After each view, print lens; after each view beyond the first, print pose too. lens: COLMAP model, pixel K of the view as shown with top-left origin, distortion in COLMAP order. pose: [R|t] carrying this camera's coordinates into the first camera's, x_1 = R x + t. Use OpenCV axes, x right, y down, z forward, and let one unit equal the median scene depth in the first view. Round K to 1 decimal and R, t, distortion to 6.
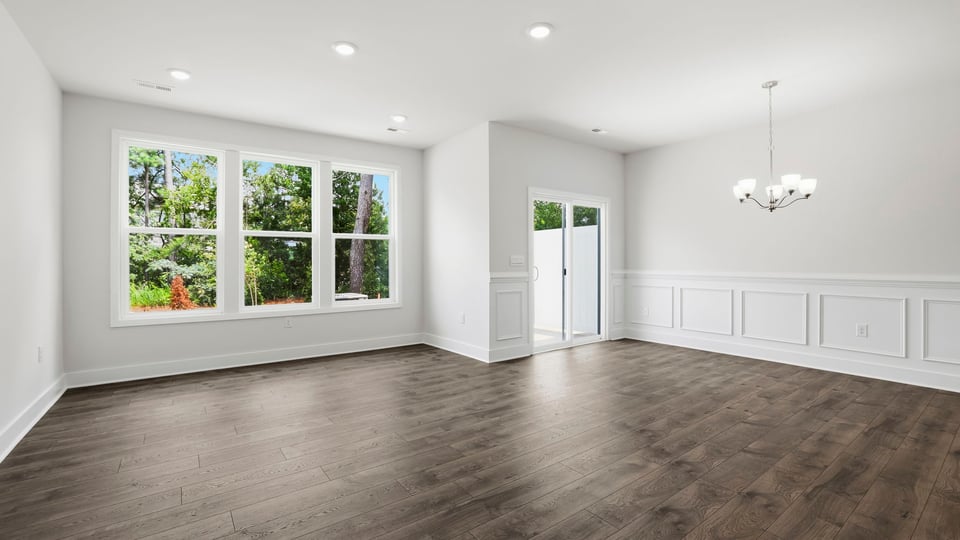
lens RADIAL K [[423.7, 0, 475.6], [0, 423.7, 267.2], [0, 0, 1]] dist [-0.024811, 0.003537]
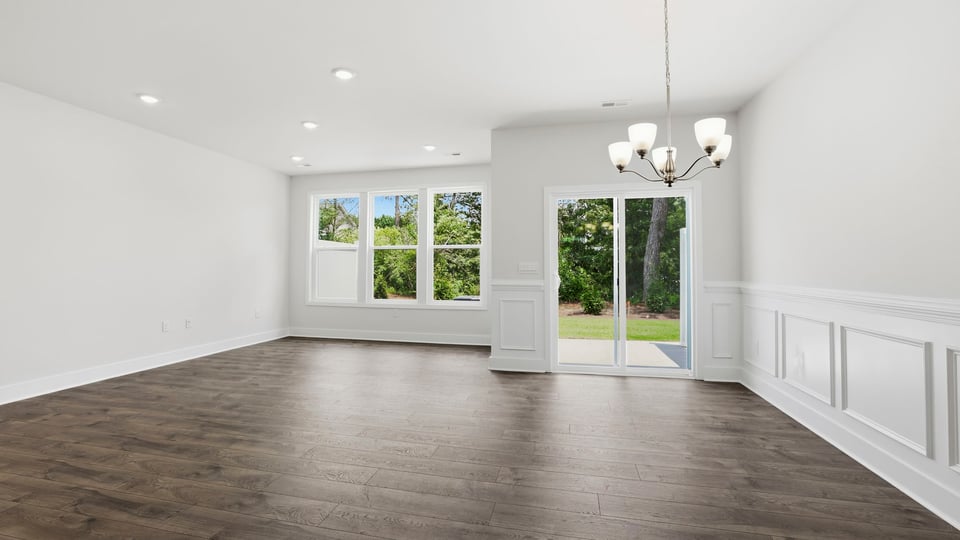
lens RADIAL K [[423.7, 0, 472.5], [0, 423.7, 268.2], [0, 0, 1]] dist [-0.024811, 0.003537]
pose [[0.644644, 0.004693, -0.764469, 0.731933], [-0.012815, 0.999907, -0.004668, -0.007892], [0.764376, 0.012805, 0.644644, 0.297817]]
